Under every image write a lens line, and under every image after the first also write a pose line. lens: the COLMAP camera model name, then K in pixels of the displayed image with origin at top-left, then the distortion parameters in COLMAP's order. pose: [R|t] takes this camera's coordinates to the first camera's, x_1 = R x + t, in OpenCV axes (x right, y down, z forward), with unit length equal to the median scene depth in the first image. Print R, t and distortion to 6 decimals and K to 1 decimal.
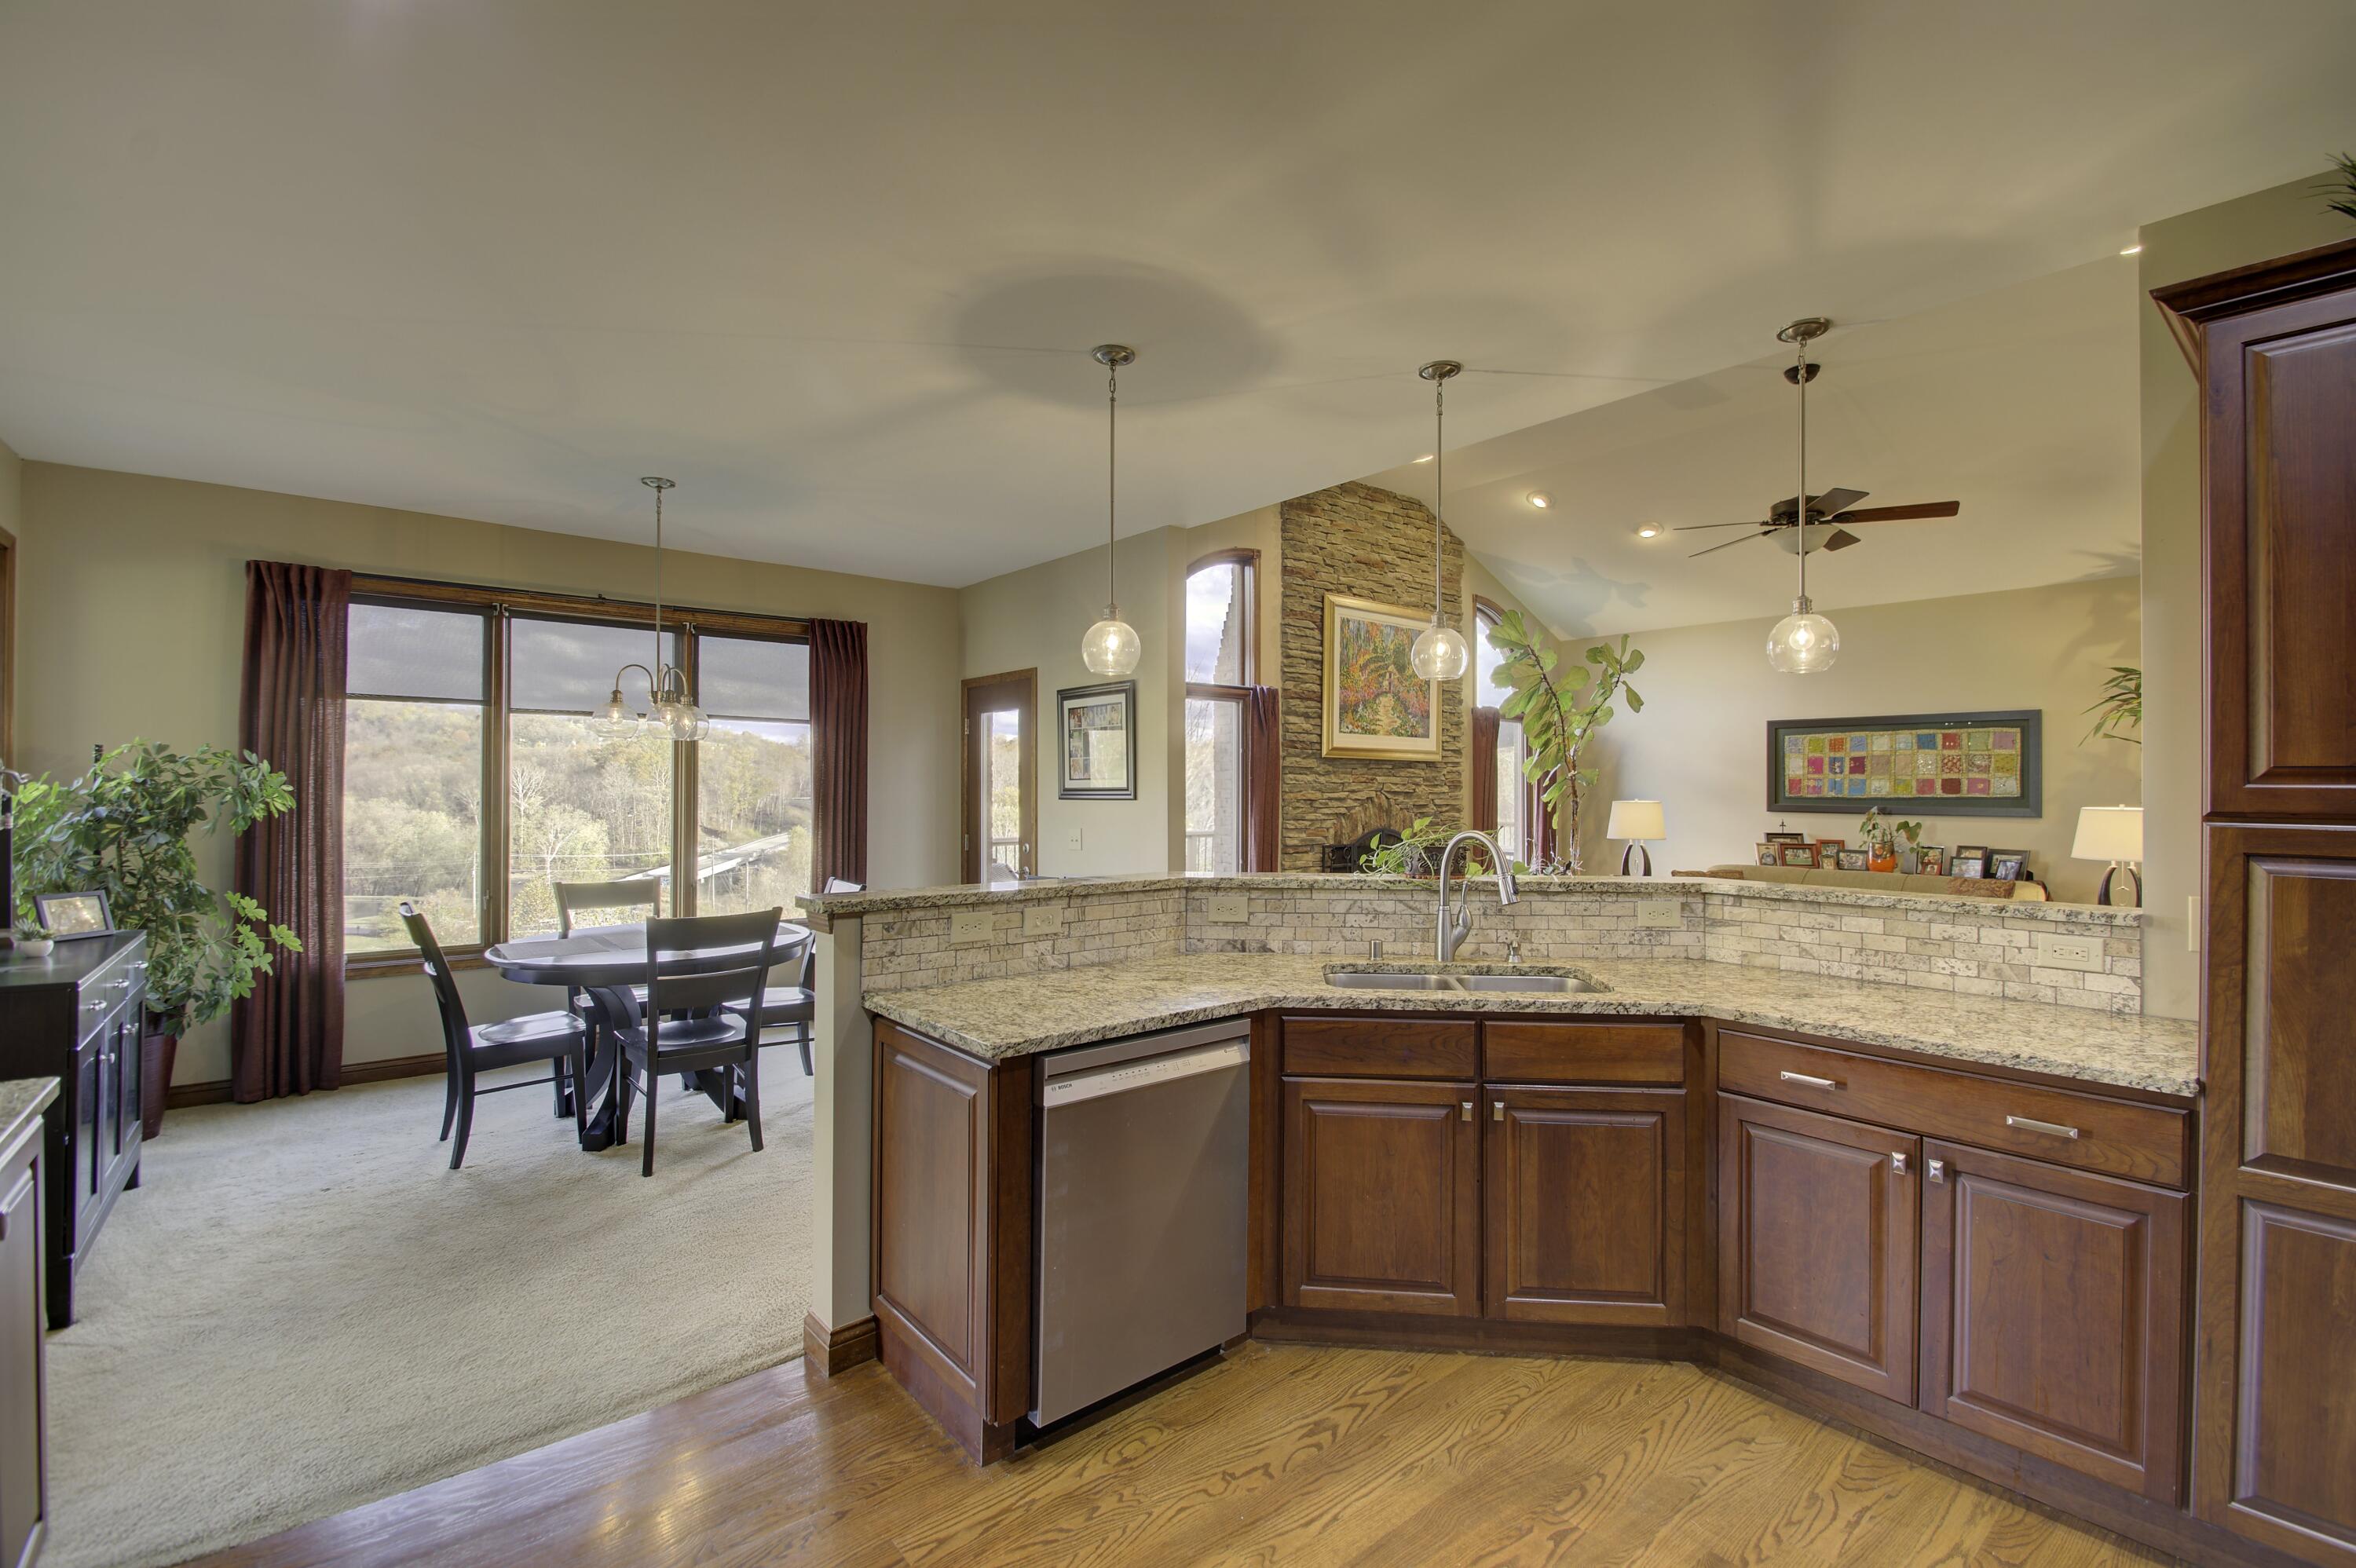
lens RADIAL K [[1021.9, 0, 1187.4], [0, 1021.9, 776.3], [0, 0, 1]] dist [0.001023, -0.010113]
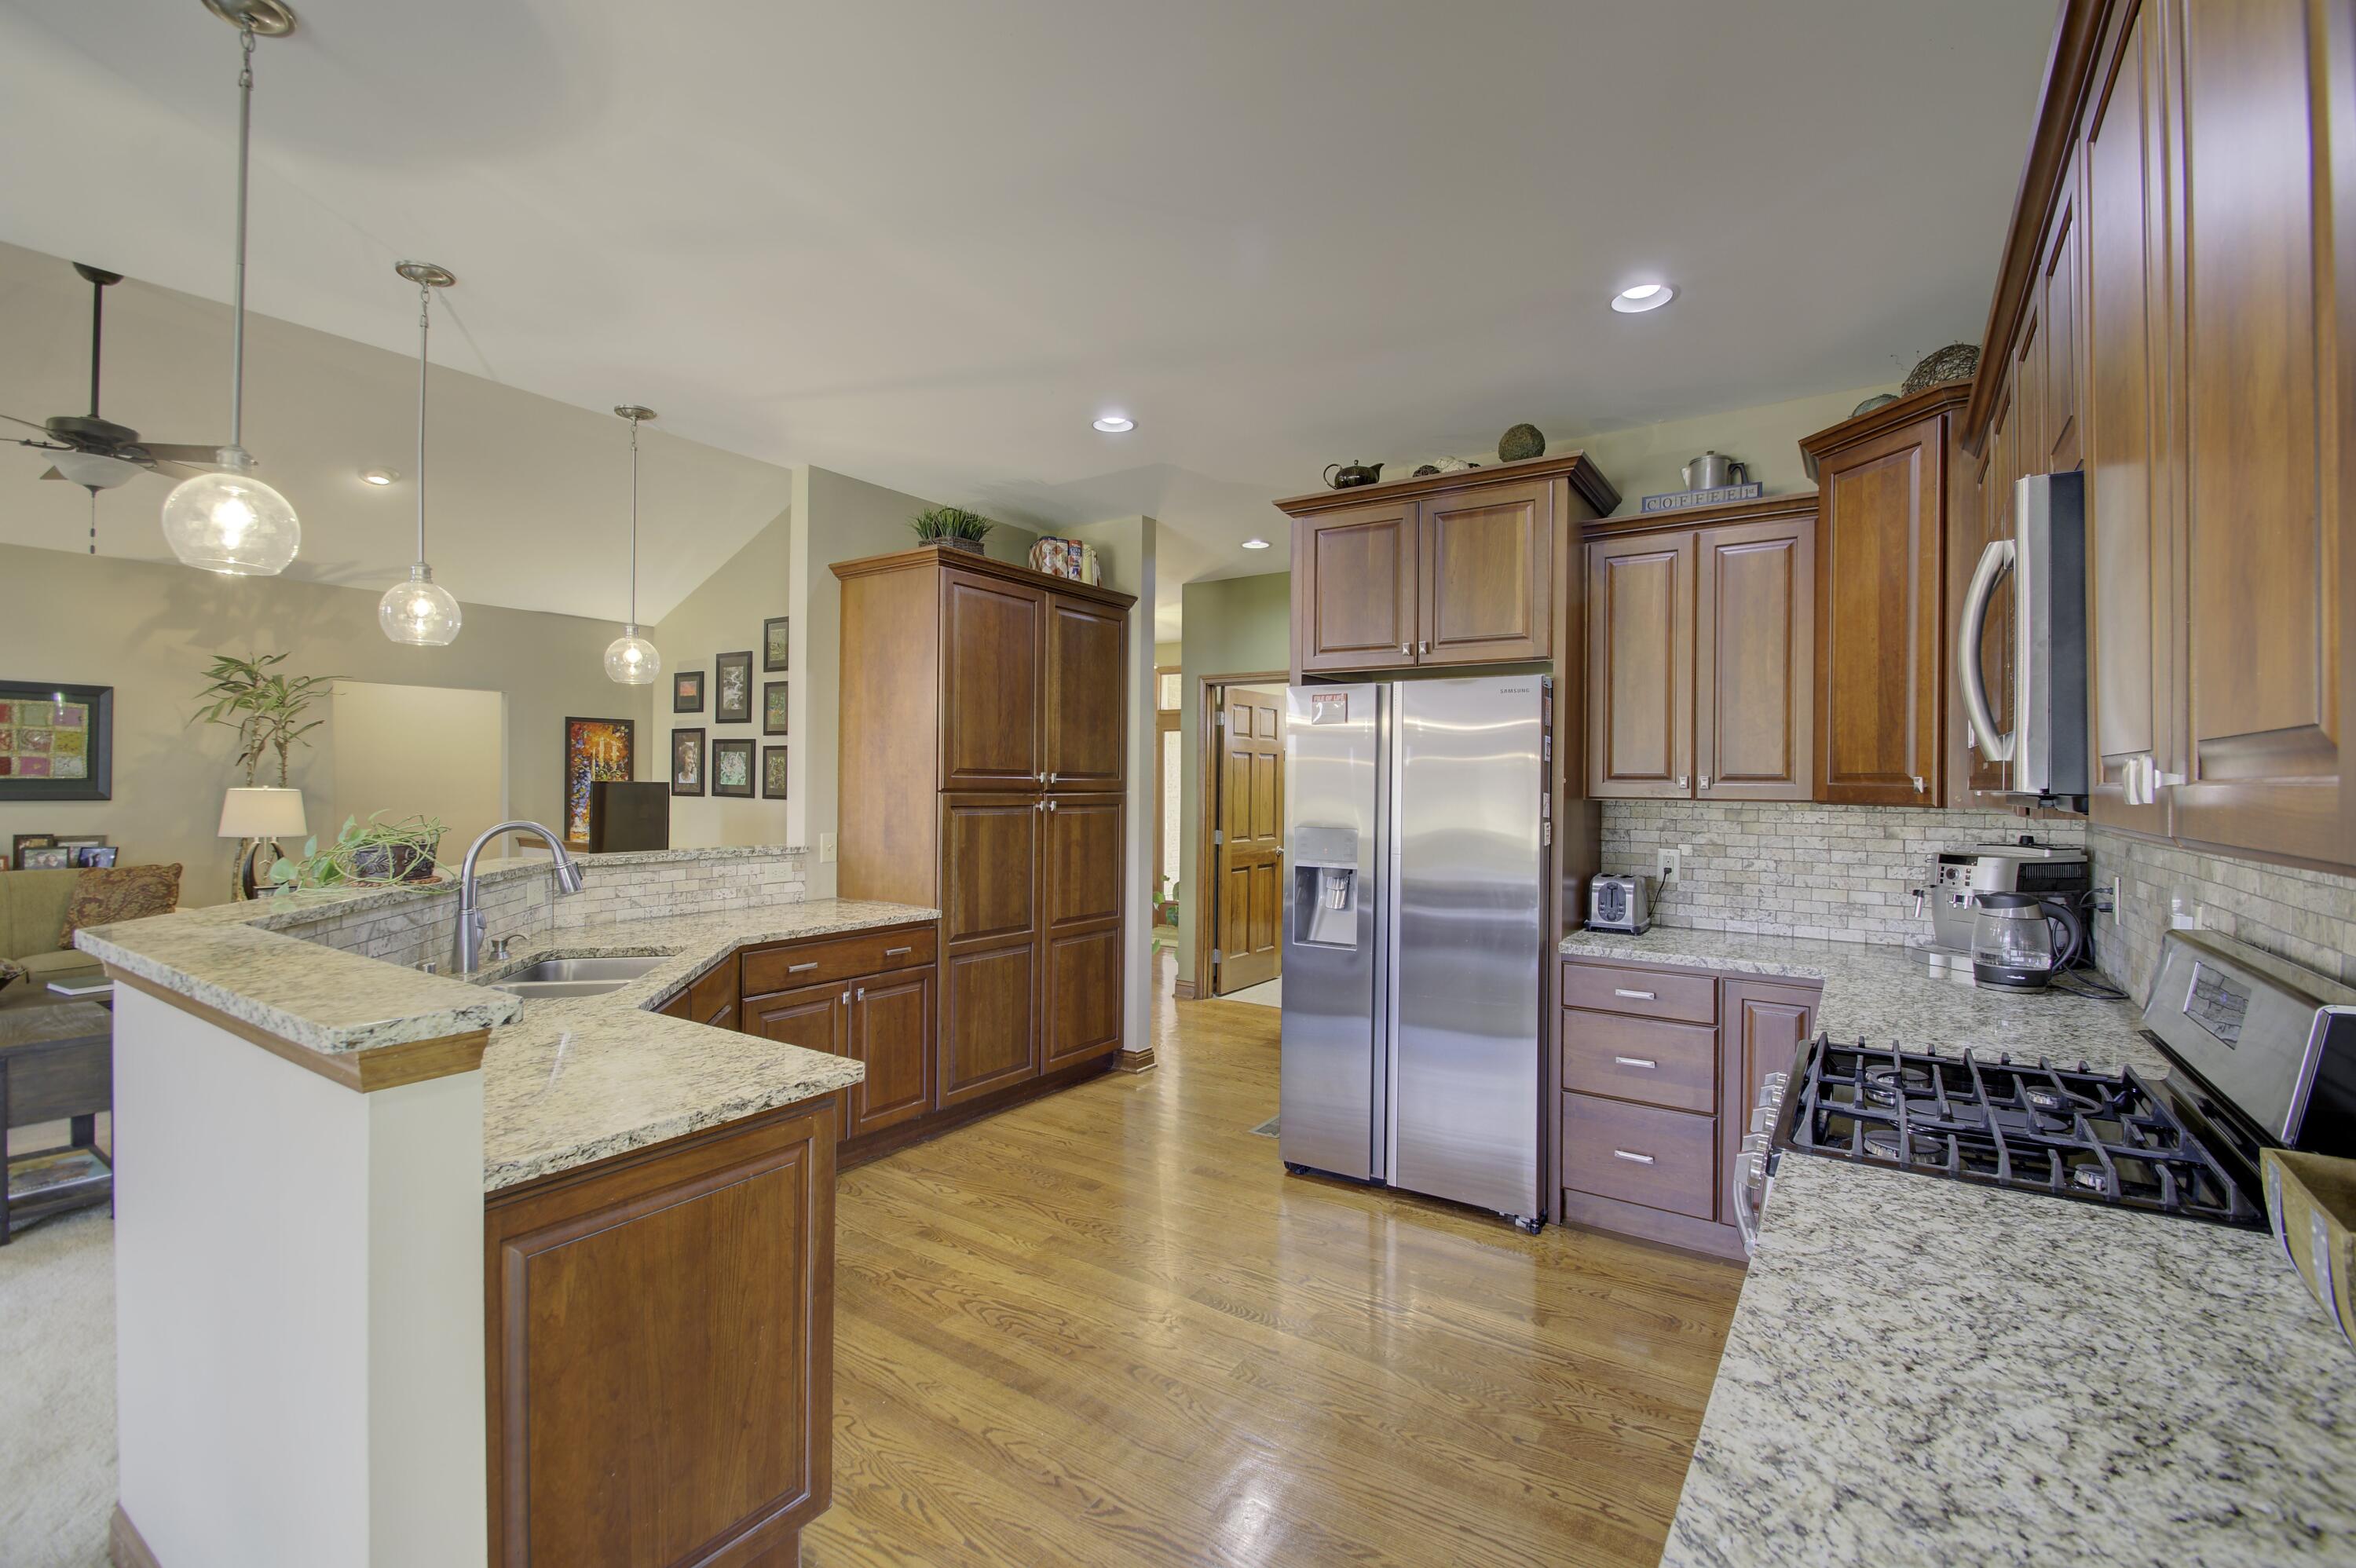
lens RADIAL K [[1021.9, 0, 1176.1], [0, 1021.9, 784.0], [0, 0, 1]] dist [0.001023, -0.010113]
pose [[-0.288341, -0.007873, 0.957496, -0.513336], [-0.020945, 0.999779, 0.001913, 0.004083], [-0.957299, -0.019503, -0.288442, 0.458908]]
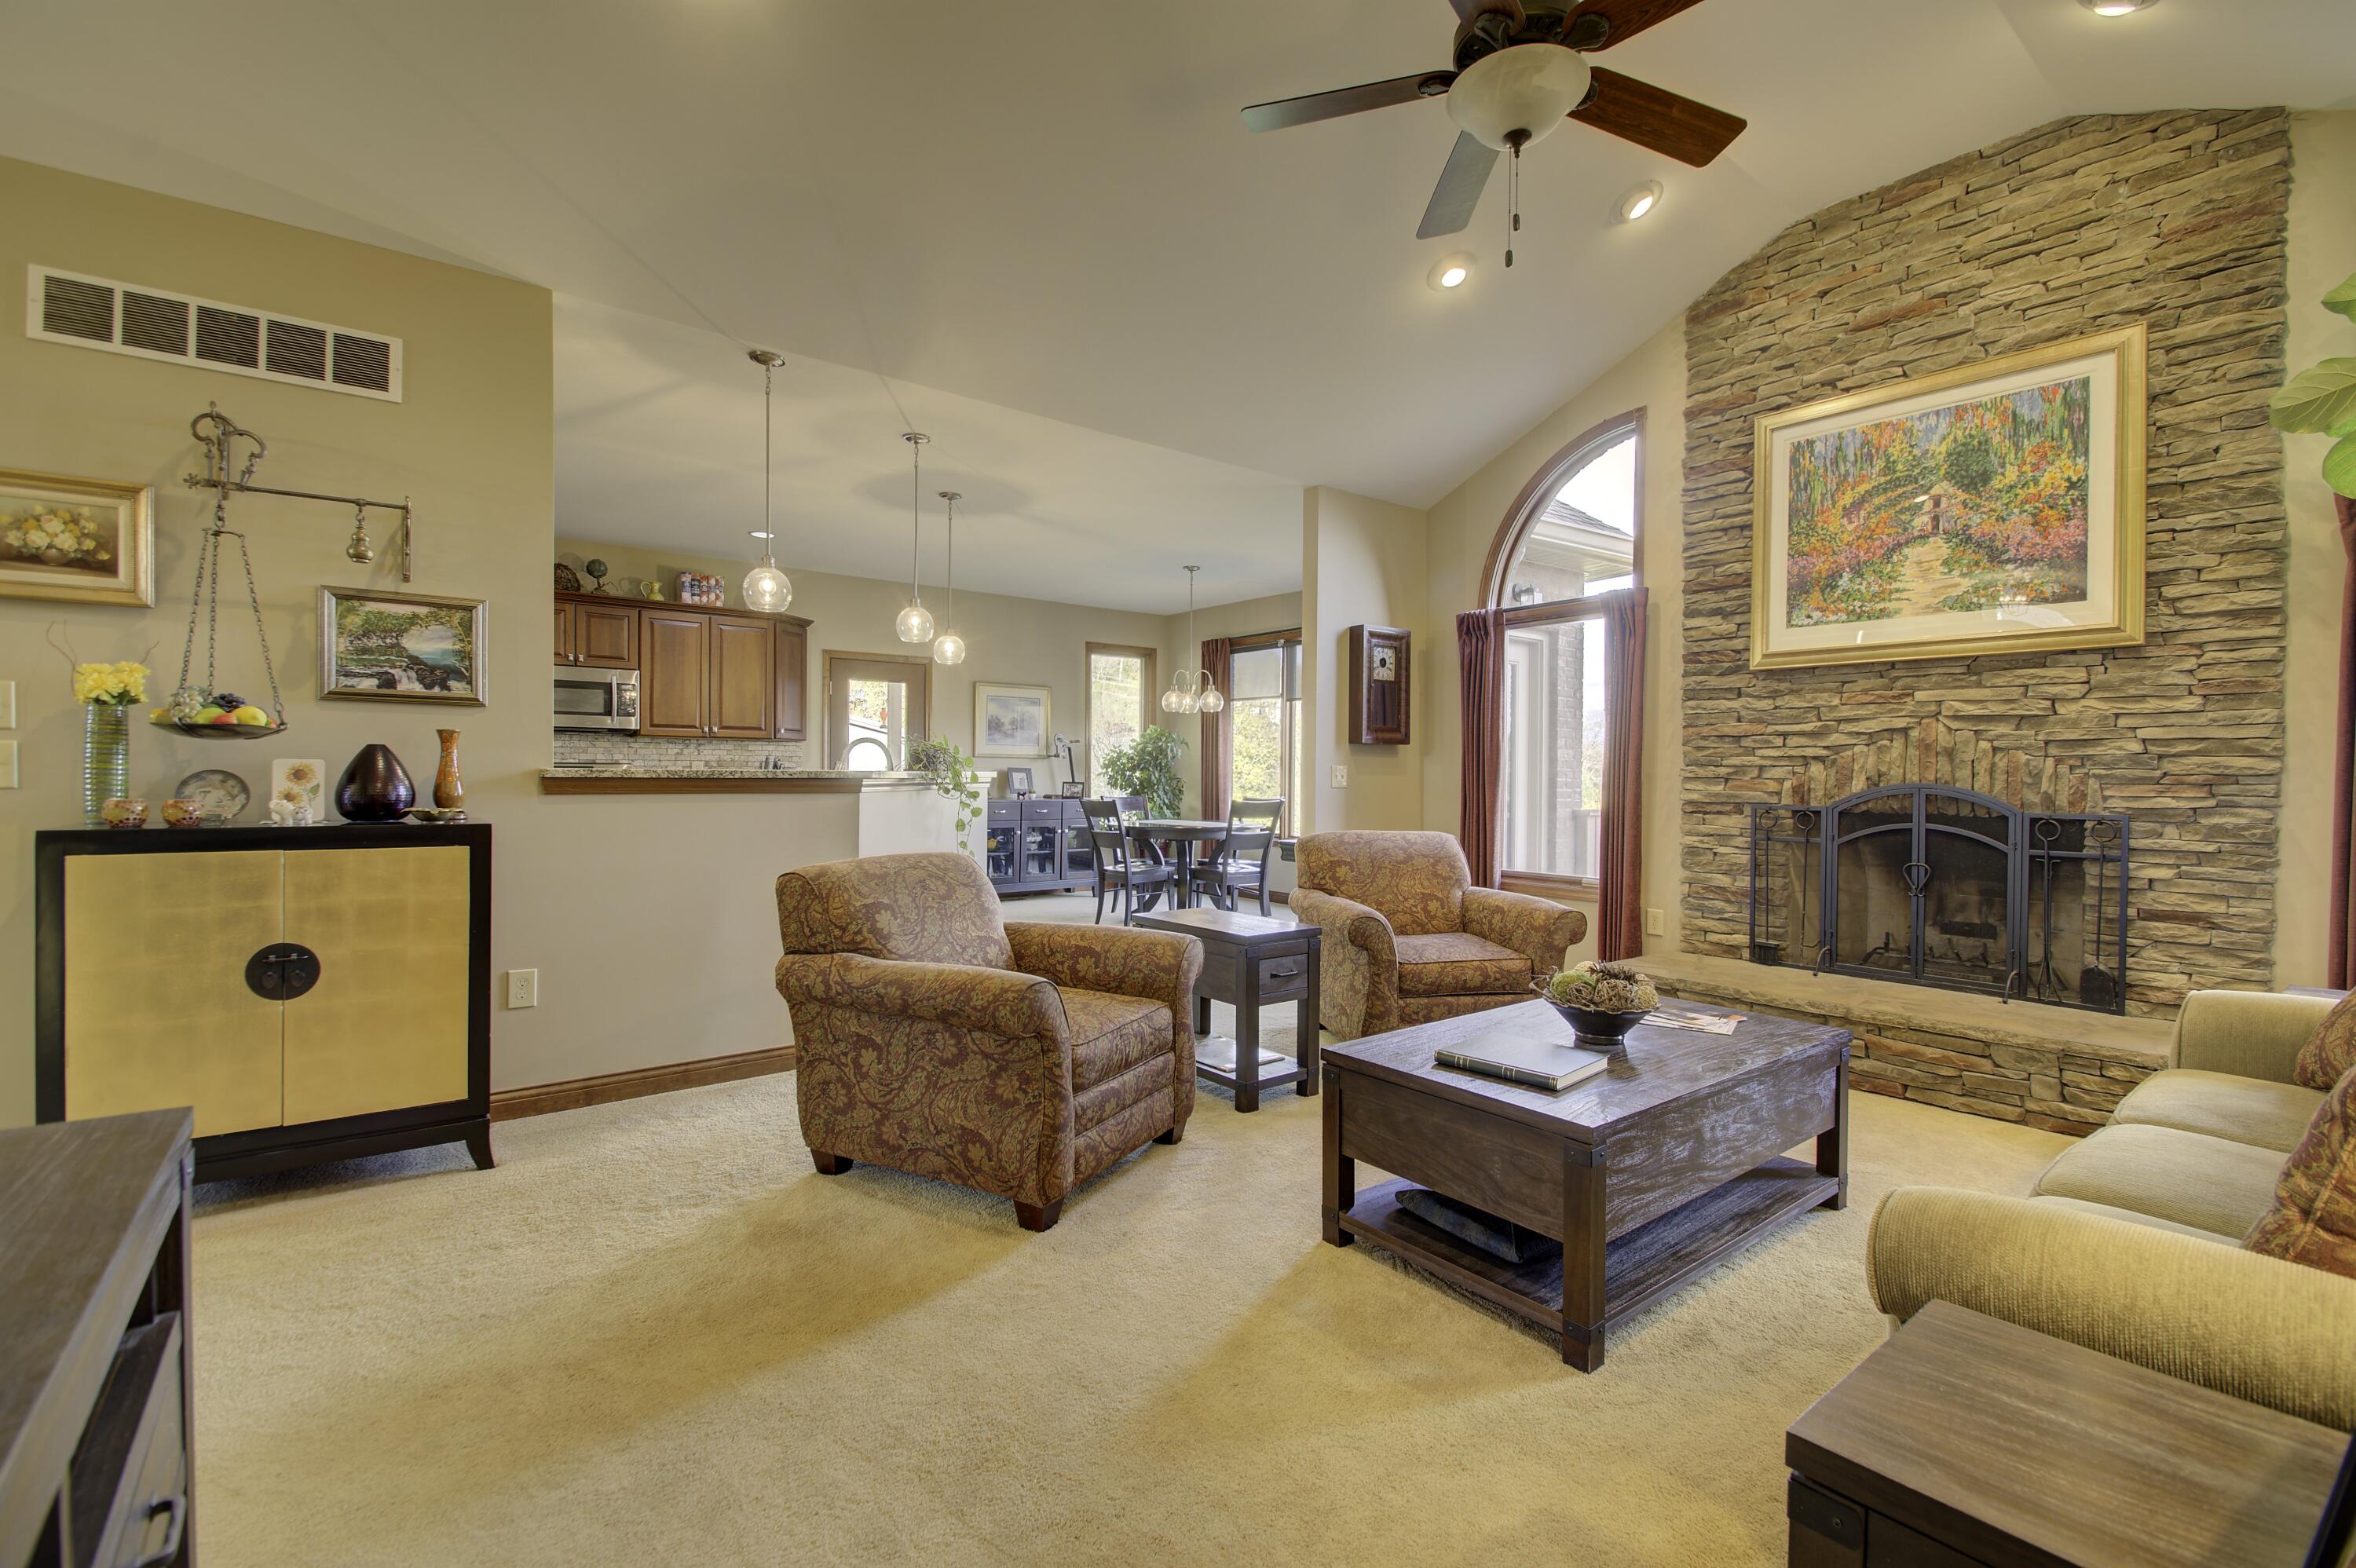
lens RADIAL K [[1021.9, 0, 1183.9], [0, 1021.9, 785.7], [0, 0, 1]] dist [0.001023, -0.010113]
pose [[-0.029782, 0.007448, -0.999529, 1.247607], [0.001307, 0.999972, 0.007412, 0.078274], [0.999556, -0.001085, -0.029791, 1.021123]]
